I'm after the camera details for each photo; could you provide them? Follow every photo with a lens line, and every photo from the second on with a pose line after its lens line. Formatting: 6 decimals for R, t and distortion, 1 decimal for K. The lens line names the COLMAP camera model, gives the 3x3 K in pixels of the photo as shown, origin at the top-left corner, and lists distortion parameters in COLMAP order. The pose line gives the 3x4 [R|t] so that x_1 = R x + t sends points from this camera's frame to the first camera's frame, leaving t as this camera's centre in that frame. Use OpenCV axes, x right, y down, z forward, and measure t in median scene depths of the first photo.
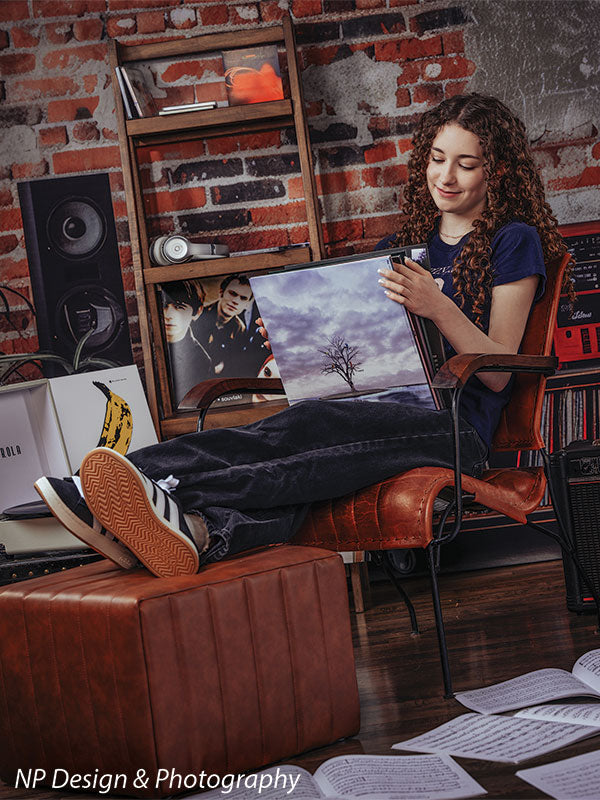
lens RADIAL K [[2665.1, 0, 358.6], [0, 2665.1, 373.8], [0, 0, 1]] dist [0.202498, 0.000000]
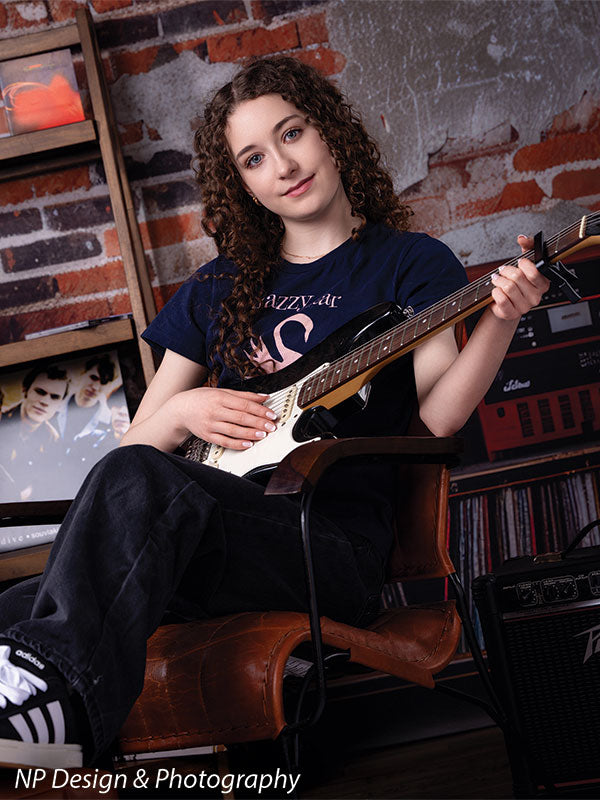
lens RADIAL K [[2665.1, 0, 259.0], [0, 2665.1, 383.1], [0, 0, 1]] dist [0.202498, 0.000000]
pose [[0.996463, -0.075213, -0.037473, 0.040866], [0.073426, 0.996194, -0.046962, 0.006765], [0.040862, 0.044045, 0.998194, 0.267417]]
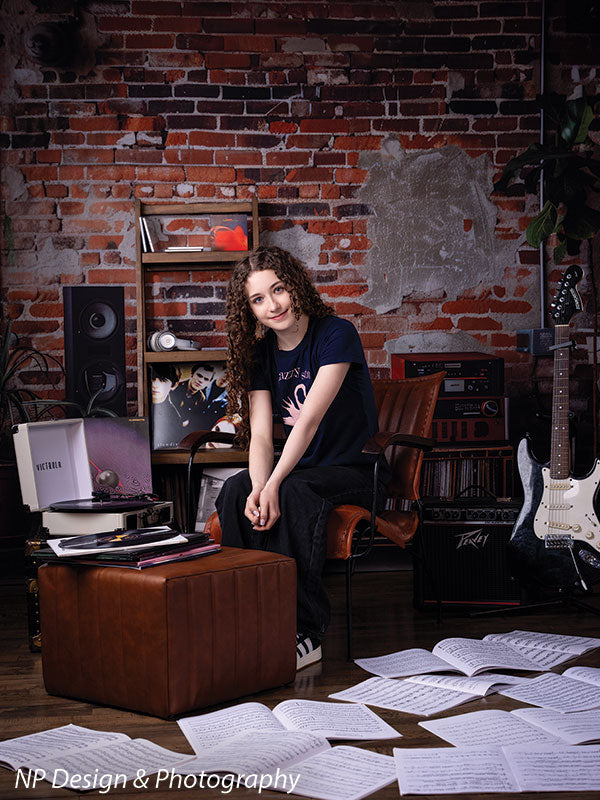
lens RADIAL K [[1589.8, 0, 302.9], [0, 1589.8, 436.0], [0, 0, 1]] dist [-0.079898, 0.000000]
pose [[0.990939, 0.102832, 0.086405, -0.062564], [-0.102468, 0.994699, -0.008657, 0.005896], [-0.086837, -0.000275, 0.996222, 0.102410]]
